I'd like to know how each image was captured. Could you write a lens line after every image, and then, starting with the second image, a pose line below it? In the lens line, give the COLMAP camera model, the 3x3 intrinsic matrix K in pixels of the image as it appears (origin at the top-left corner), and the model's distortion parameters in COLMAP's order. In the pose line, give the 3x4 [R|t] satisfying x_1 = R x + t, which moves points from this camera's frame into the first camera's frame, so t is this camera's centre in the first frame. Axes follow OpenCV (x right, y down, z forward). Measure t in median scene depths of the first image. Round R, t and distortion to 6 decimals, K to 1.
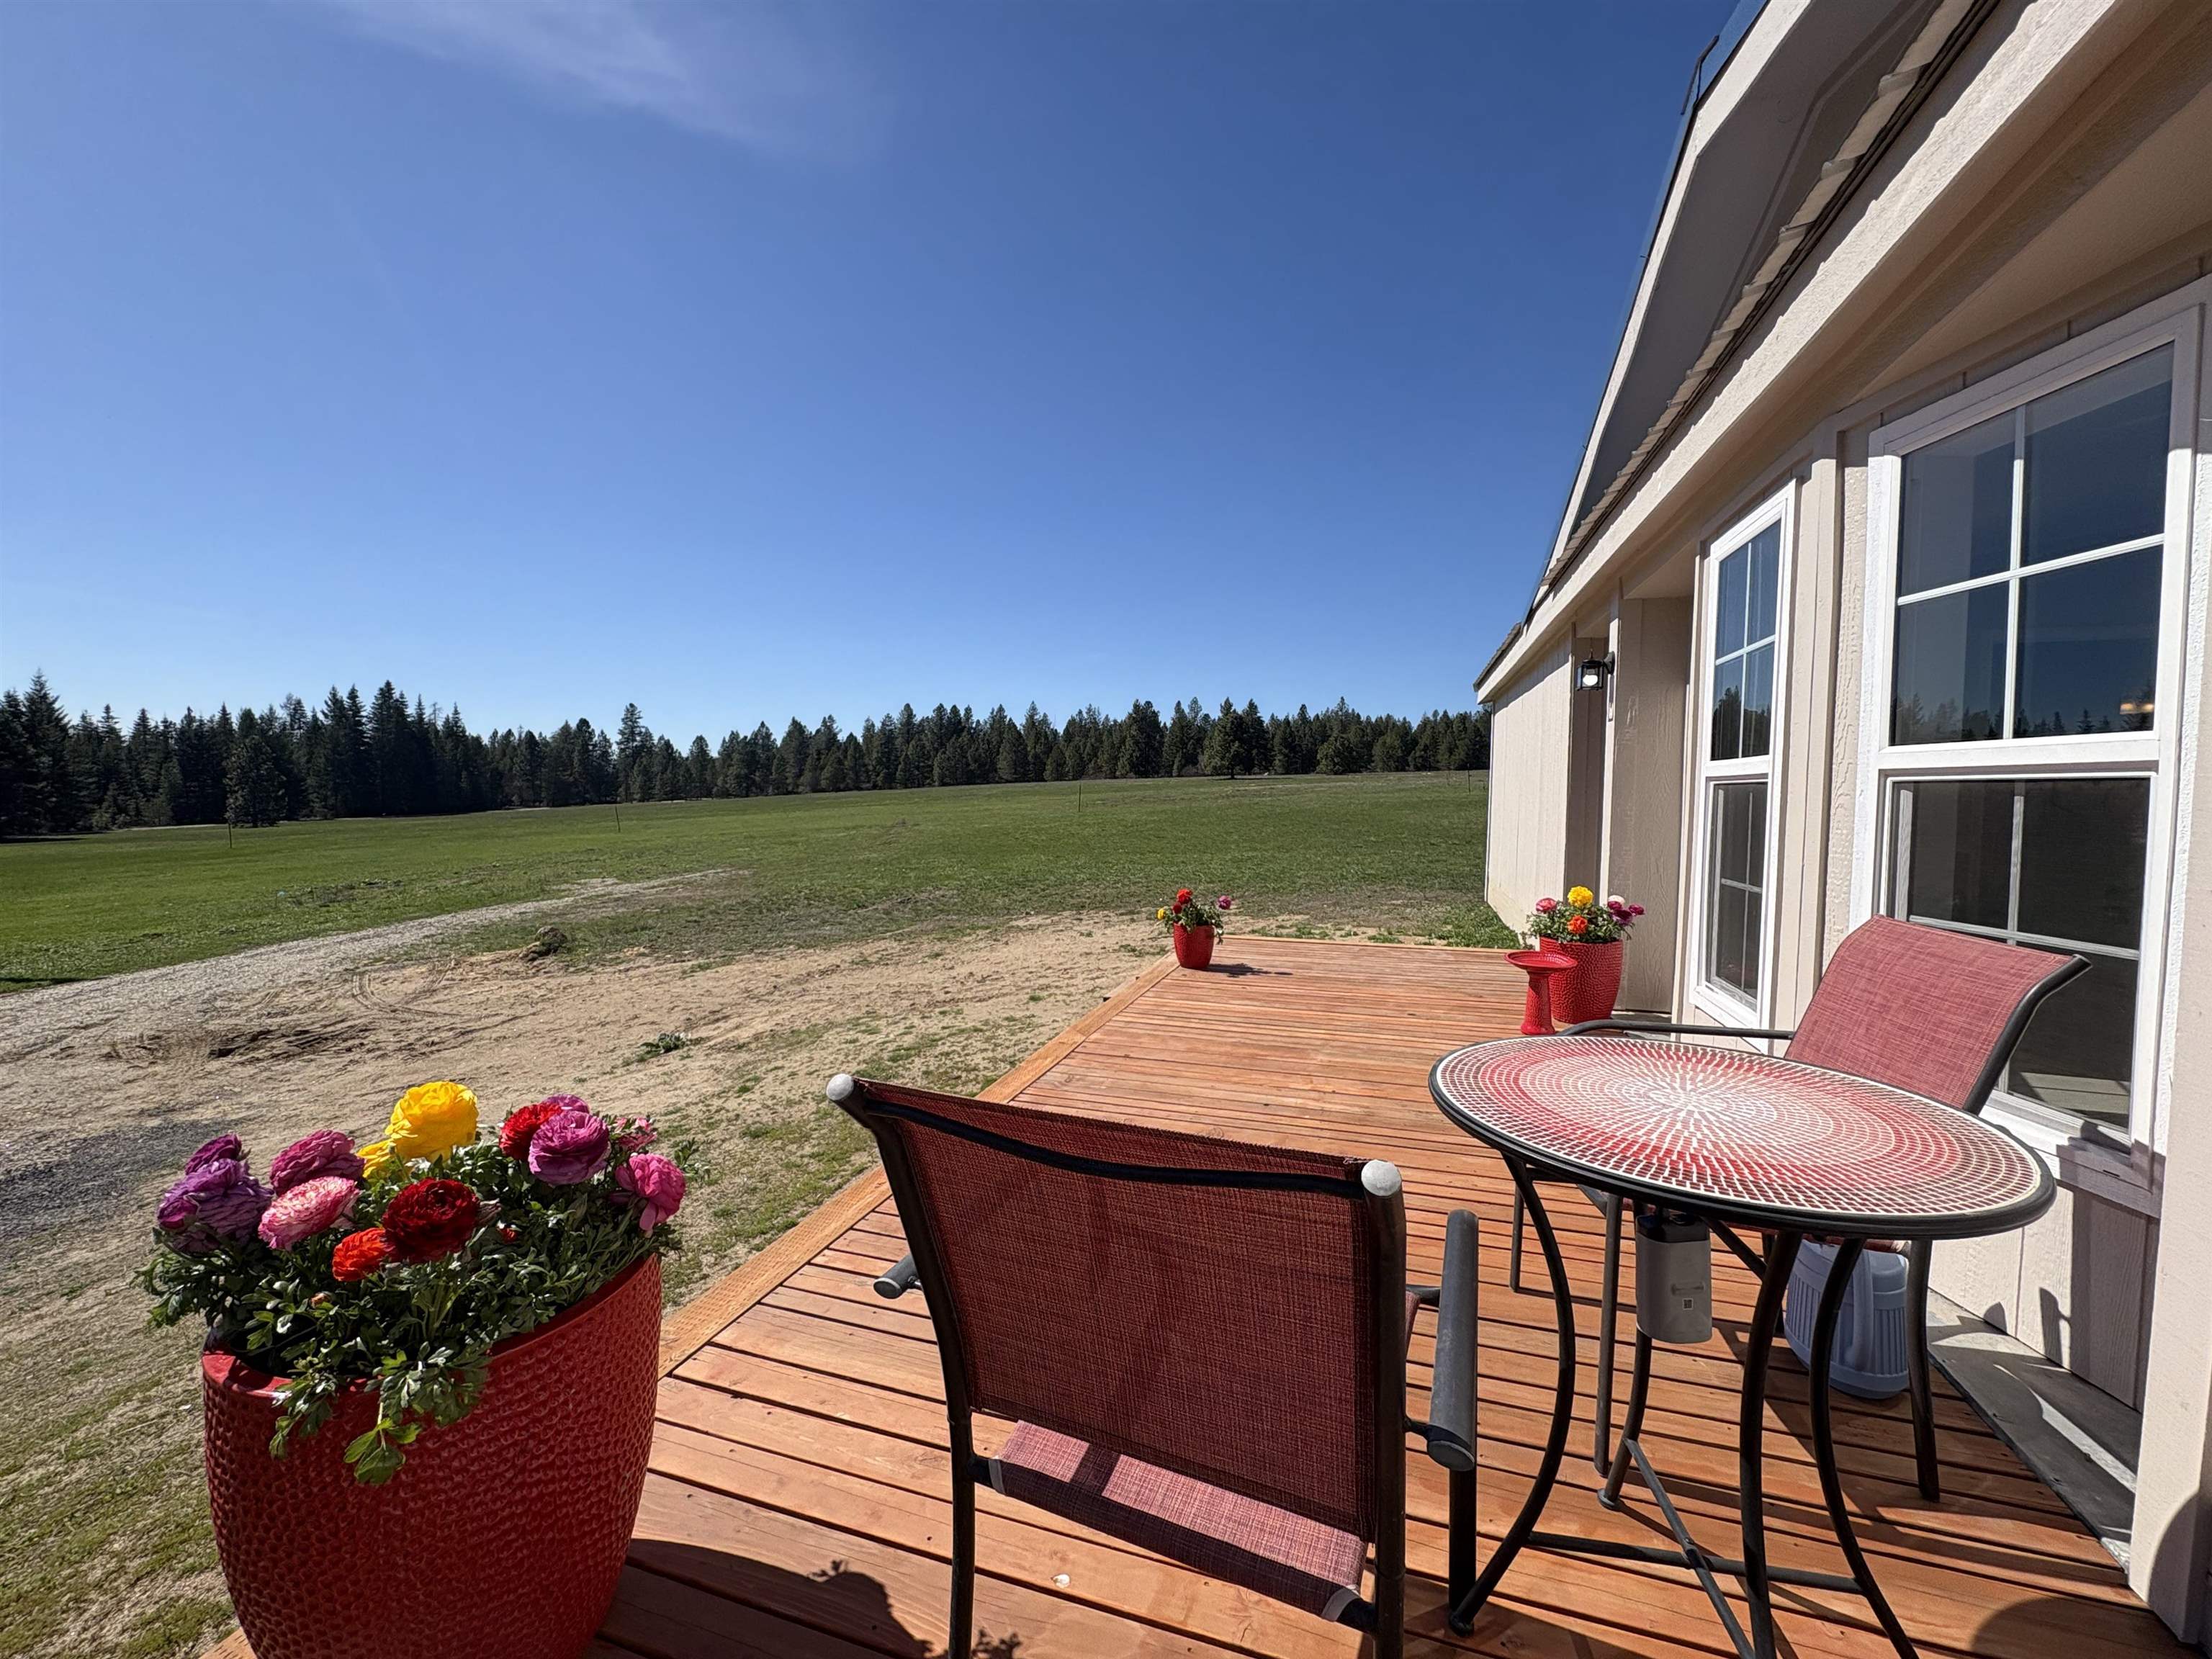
lens RADIAL K [[883.4, 0, 1106.0], [0, 883.4, 829.5], [0, 0, 1]] dist [-0.000405, -0.000020]
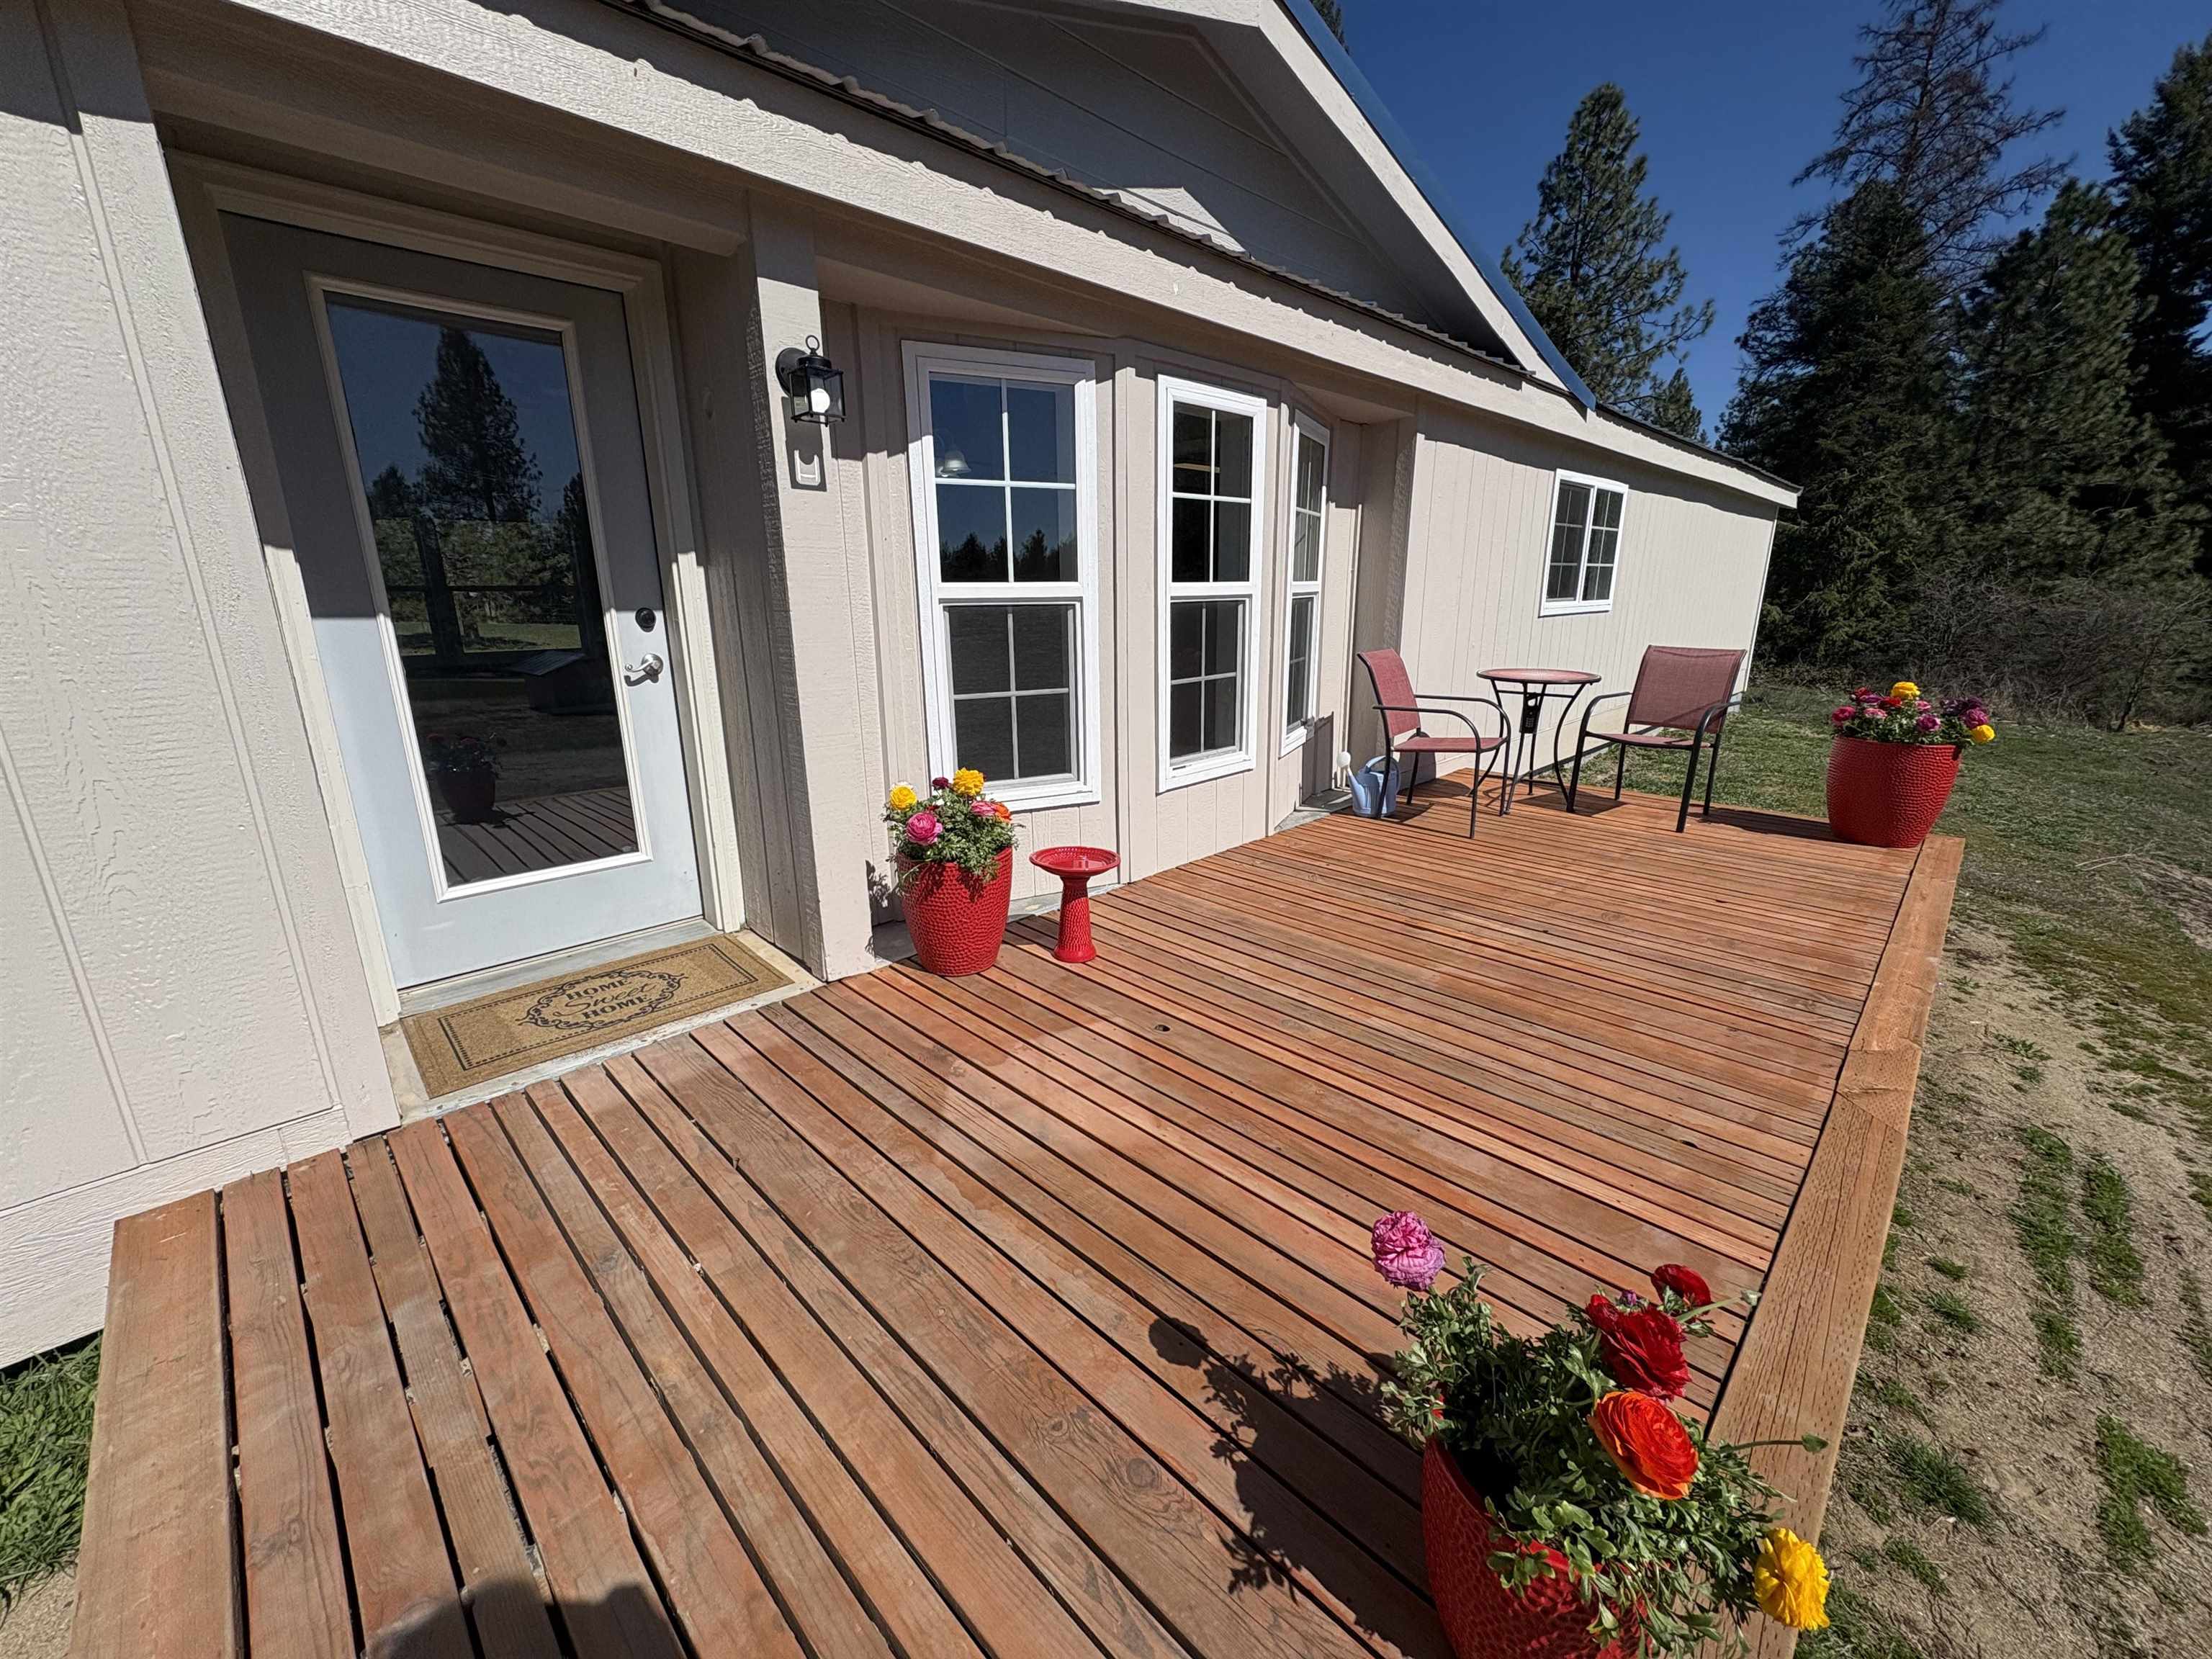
lens RADIAL K [[883.4, 0, 1106.0], [0, 883.4, 829.5], [0, 0, 1]] dist [-0.000405, -0.000020]
pose [[-0.896192, -0.107061, 0.430556, 0.212439], [0.027805, 0.954987, 0.295341, -0.113794], [-0.442795, 0.276654, -0.852875, 2.085726]]
